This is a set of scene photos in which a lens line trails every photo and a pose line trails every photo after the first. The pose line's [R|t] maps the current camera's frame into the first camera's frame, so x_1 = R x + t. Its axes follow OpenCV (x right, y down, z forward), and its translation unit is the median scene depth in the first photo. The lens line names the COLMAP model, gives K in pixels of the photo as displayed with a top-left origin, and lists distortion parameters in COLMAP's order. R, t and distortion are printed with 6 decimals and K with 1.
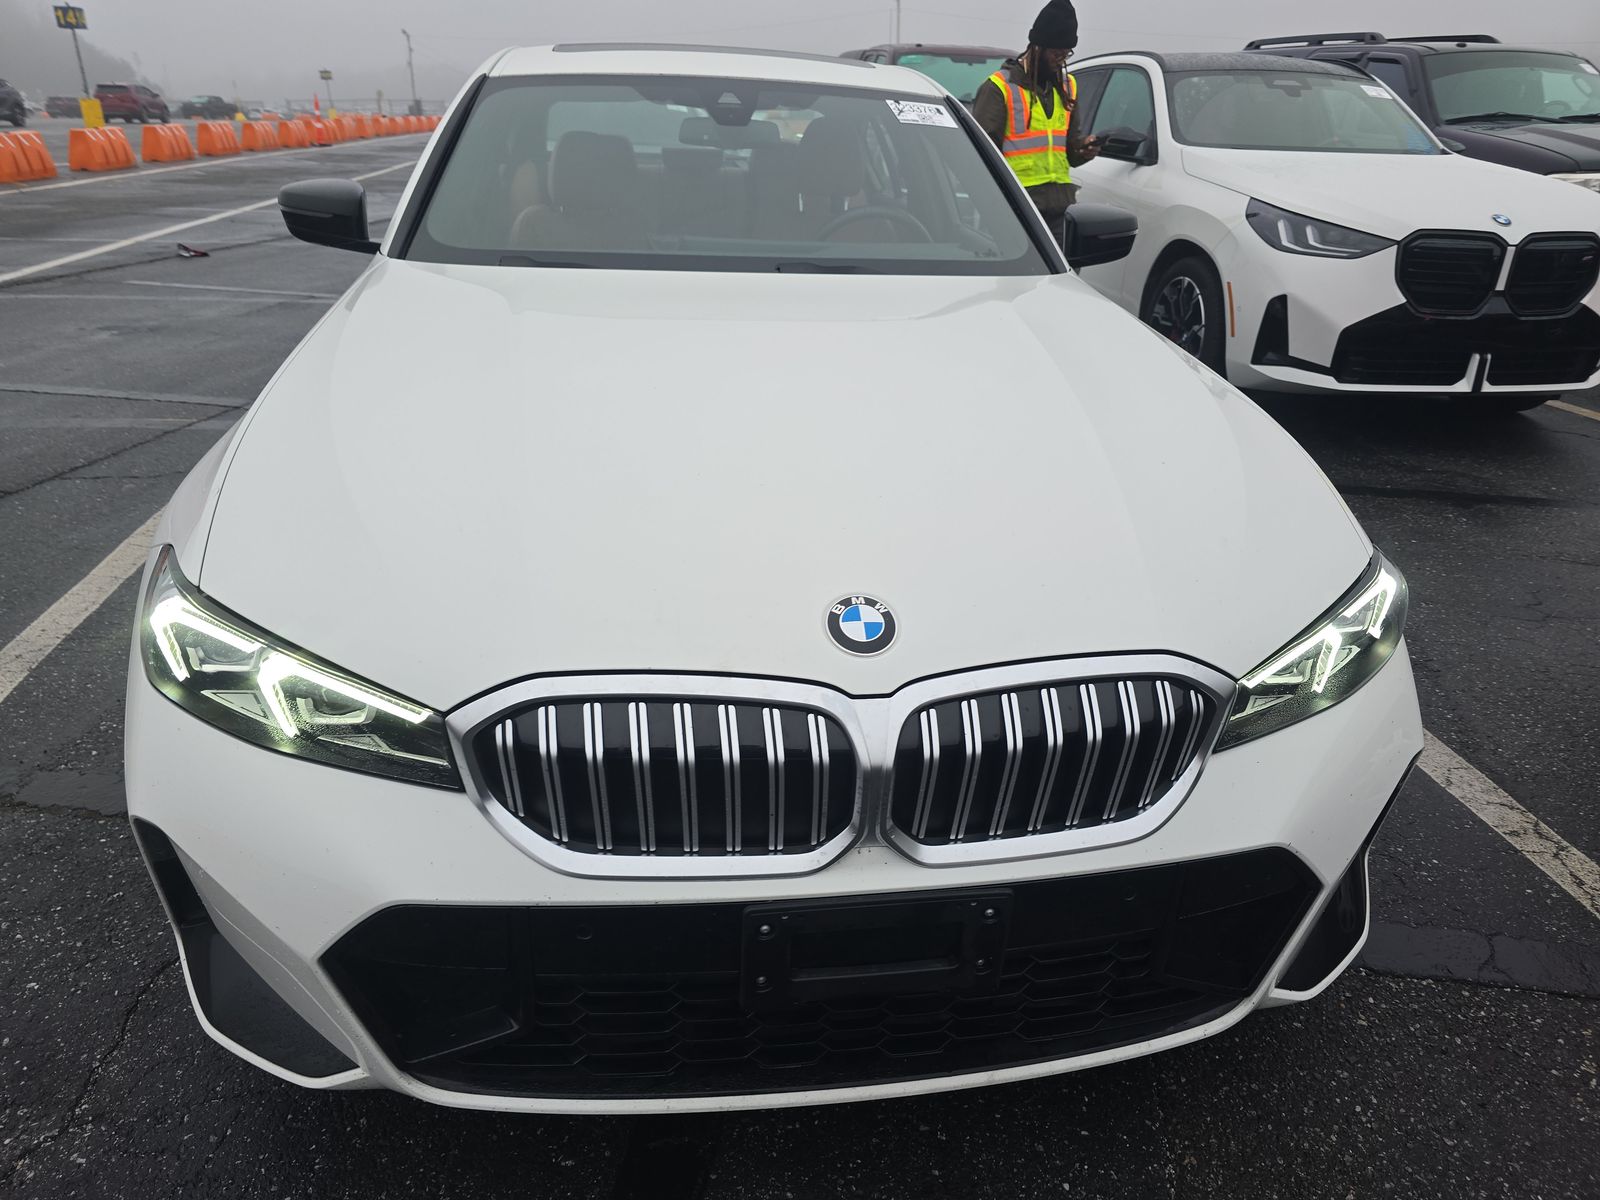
lens RADIAL K [[1076.5, 0, 803.3], [0, 1076.5, 597.0], [0, 0, 1]] dist [0.021803, -0.021798]
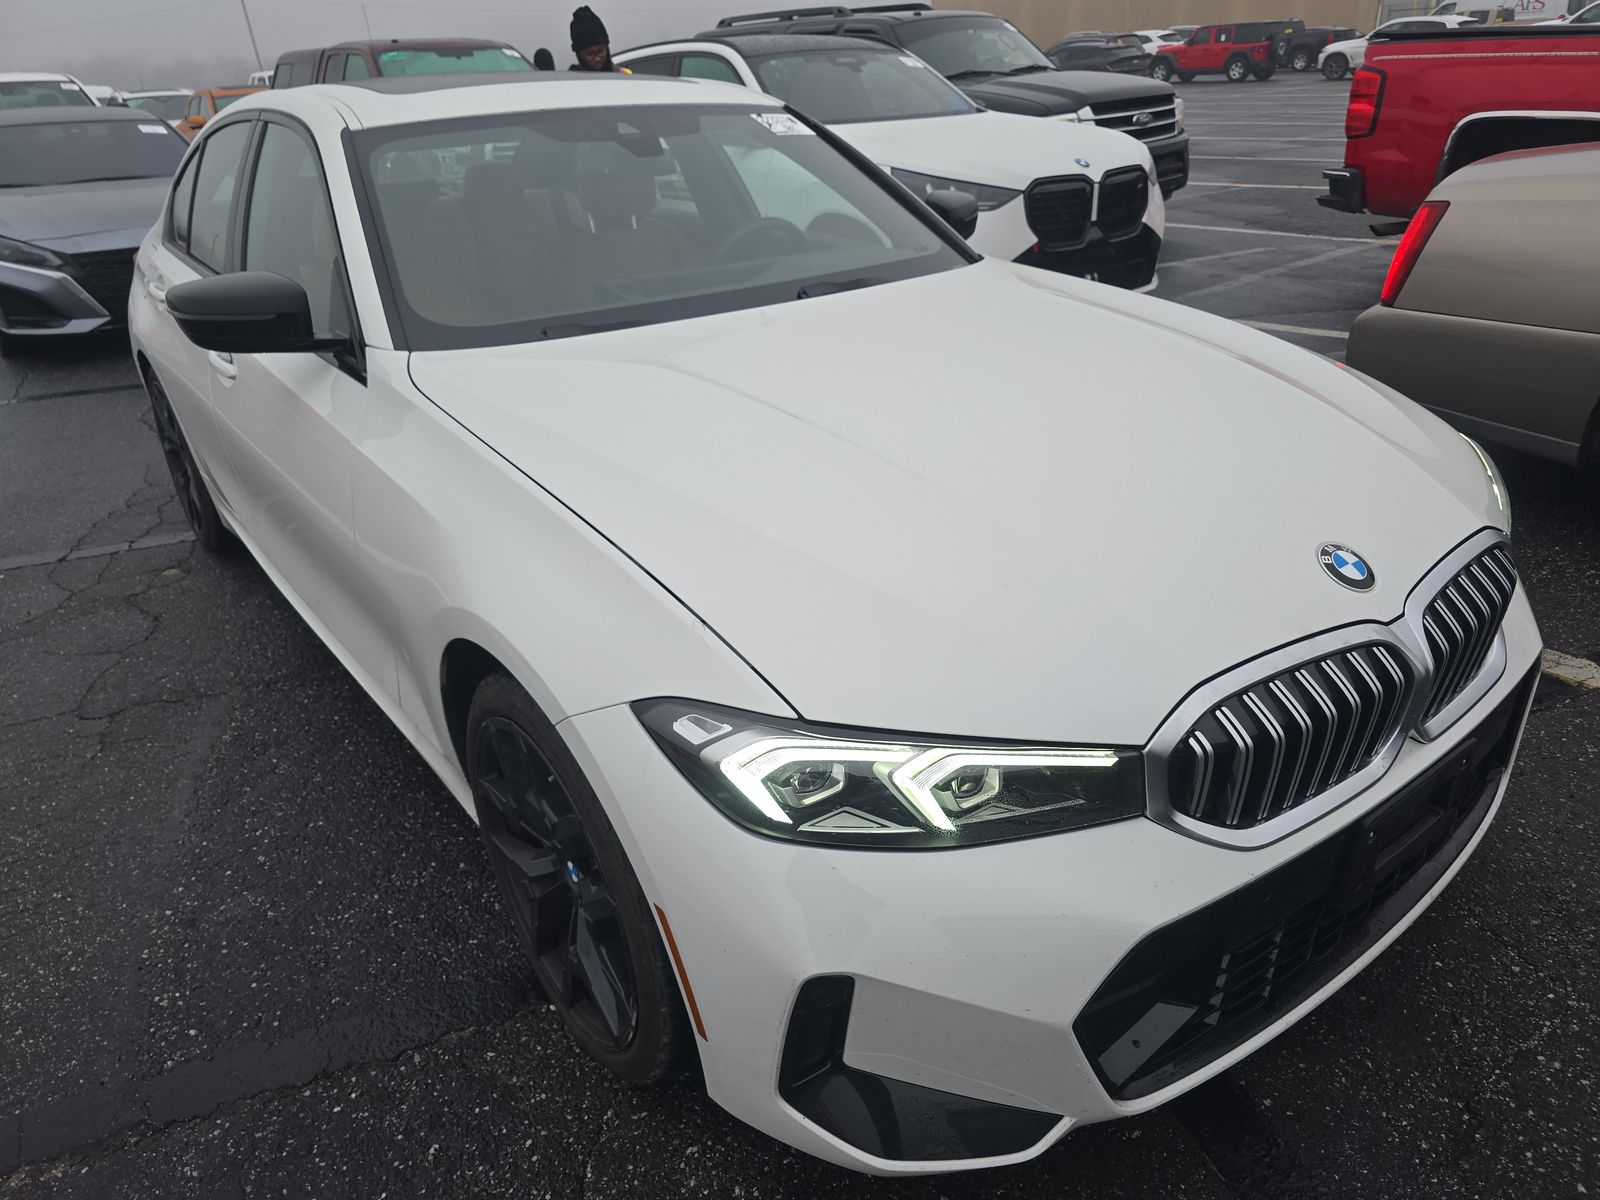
lens RADIAL K [[1076.5, 0, 807.7], [0, 1076.5, 604.4], [0, 0, 1]] dist [0.021803, -0.021798]
pose [[0.871317, -0.274935, 0.406470, -0.254005], [0.266415, 0.960641, 0.078683, -0.049571], [-0.412105, 0.039732, 0.910270, 0.041462]]
